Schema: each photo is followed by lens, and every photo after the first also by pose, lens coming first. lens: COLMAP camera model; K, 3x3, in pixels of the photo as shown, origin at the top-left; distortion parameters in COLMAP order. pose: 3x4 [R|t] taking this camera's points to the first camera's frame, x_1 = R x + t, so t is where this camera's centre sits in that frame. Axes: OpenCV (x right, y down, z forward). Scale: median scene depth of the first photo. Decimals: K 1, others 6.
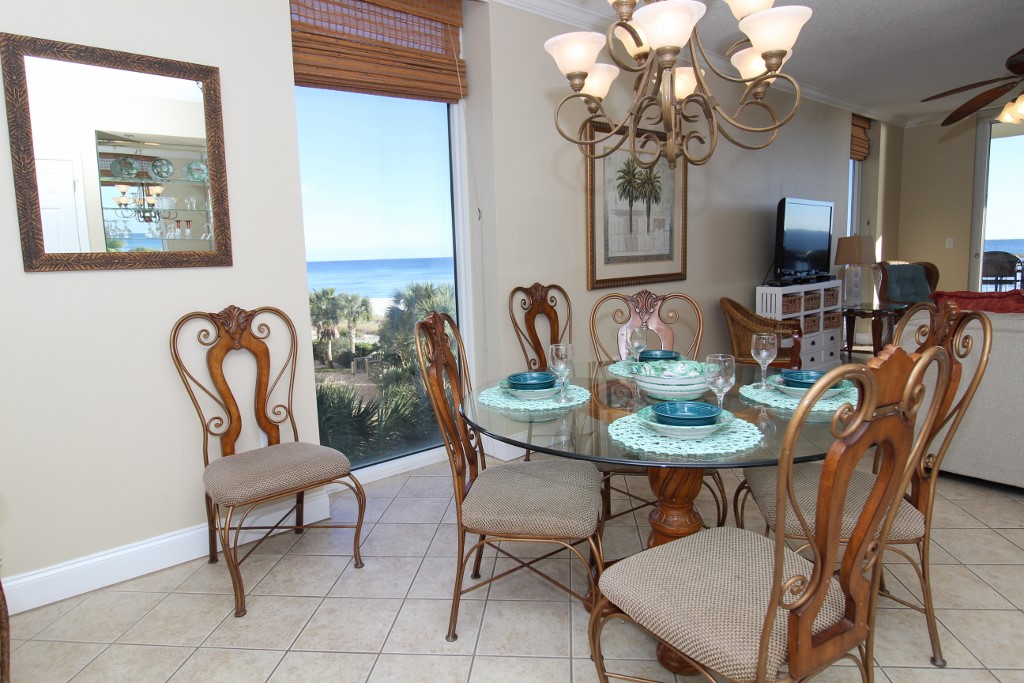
lens RADIAL K [[610.8, 0, 512.0], [0, 610.8, 341.5], [0, 0, 1]] dist [-0.000750, -0.002229]
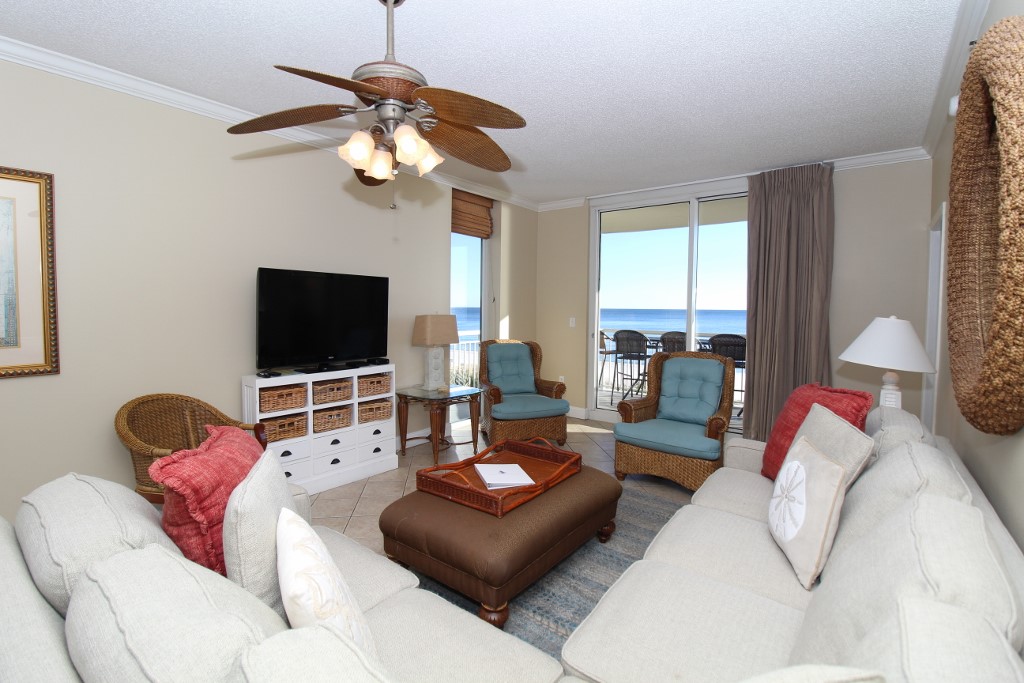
lens RADIAL K [[482.3, 0, 514.1], [0, 482.3, 337.0], [0, 0, 1]] dist [-0.002307, -0.013279]
pose [[0.974184, 0.027190, 0.224110, 1.010290], [-0.008479, 0.996427, -0.084031, -0.152310], [-0.225594, 0.079962, 0.970934, 0.520311]]
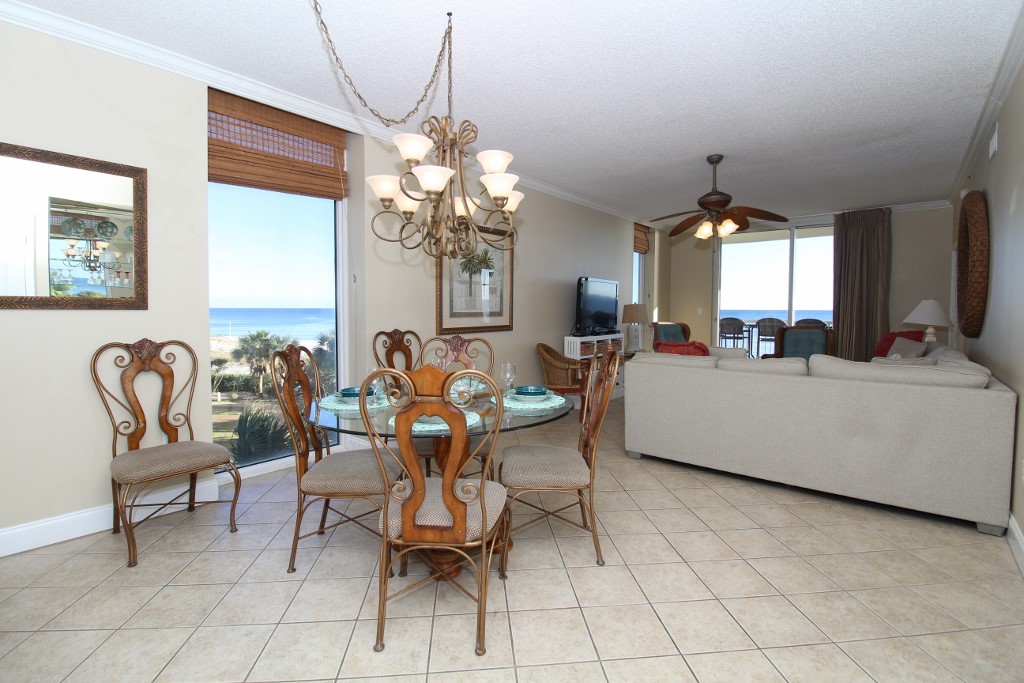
lens RADIAL K [[482.3, 0, 514.1], [0, 482.3, 337.0], [0, 0, 1]] dist [-0.002307, -0.013279]
pose [[0.982314, 0.024083, 0.185684, 0.119089], [-0.008142, 0.996250, -0.086140, 0.018035], [-0.187062, 0.083105, 0.978827, -0.156114]]
